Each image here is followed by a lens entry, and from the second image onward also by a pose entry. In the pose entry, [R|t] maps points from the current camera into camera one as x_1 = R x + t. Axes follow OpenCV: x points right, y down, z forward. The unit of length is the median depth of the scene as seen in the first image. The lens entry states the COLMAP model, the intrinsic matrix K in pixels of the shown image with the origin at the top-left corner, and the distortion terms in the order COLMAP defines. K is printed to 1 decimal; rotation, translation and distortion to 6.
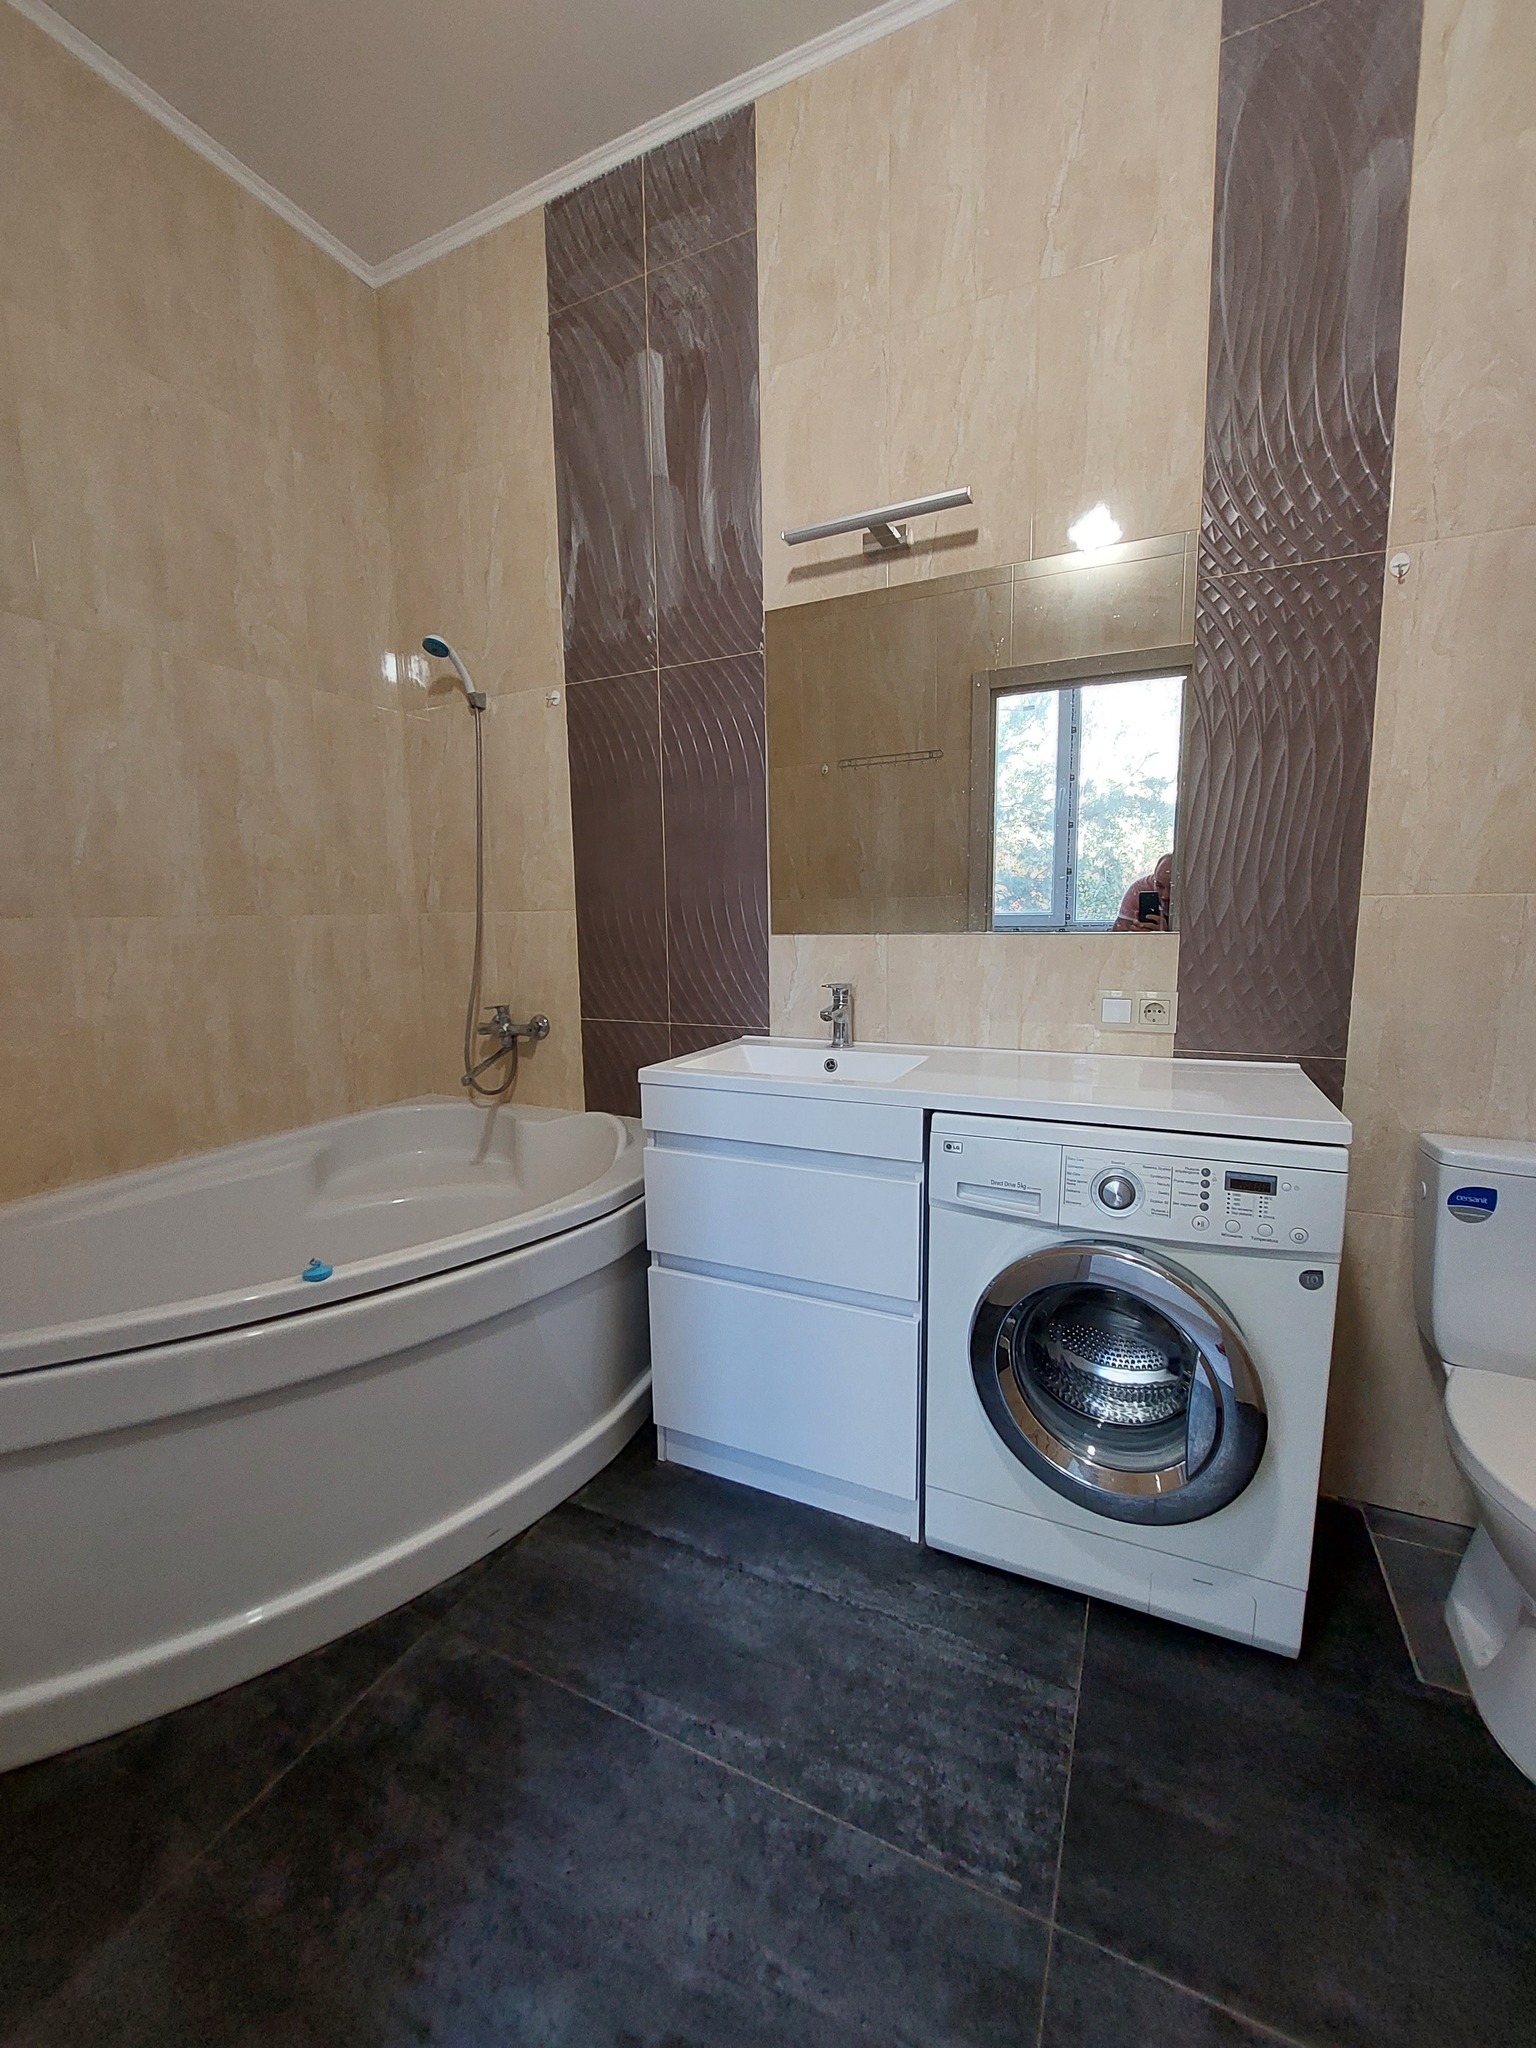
lens RADIAL K [[828.0, 0, 764.4], [0, 828.0, 1027.2], [0, 0, 1]] dist [-0.019112, 0.001566]
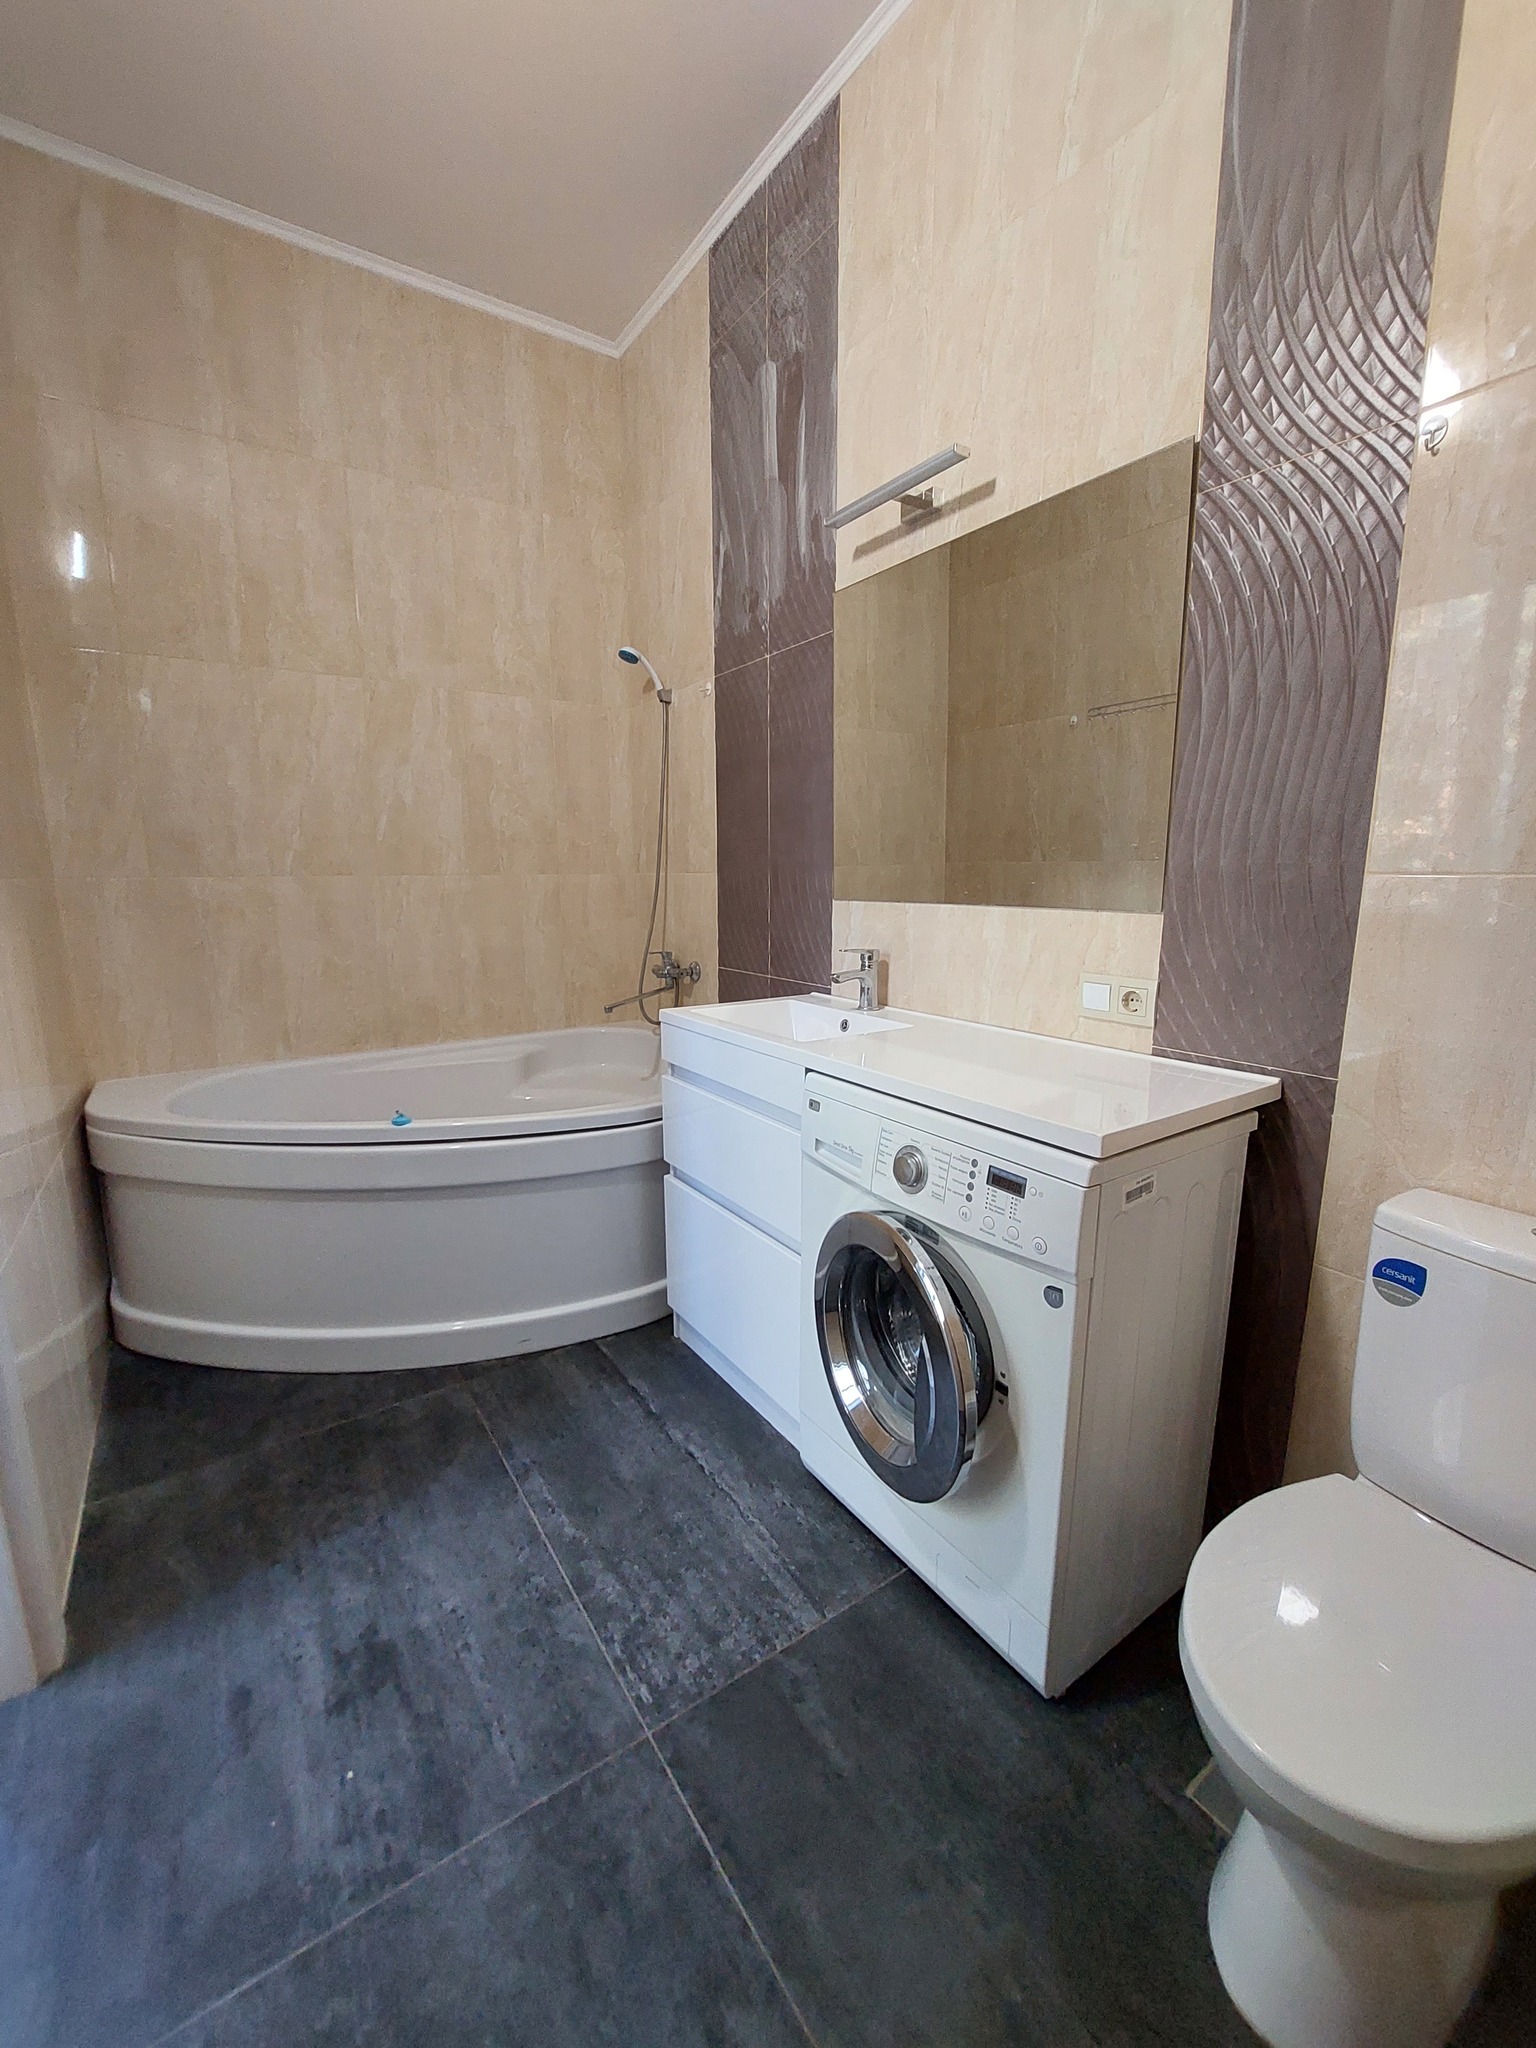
lens RADIAL K [[828.0, 0, 754.1], [0, 828.0, 1022.8], [0, 0, 1]] dist [-0.019112, 0.001566]
pose [[0.860750, 0.103238, -0.498449, 0.565809], [-0.078975, 0.994445, 0.069589, -0.024717], [0.502864, -0.020534, 0.864122, 0.027744]]
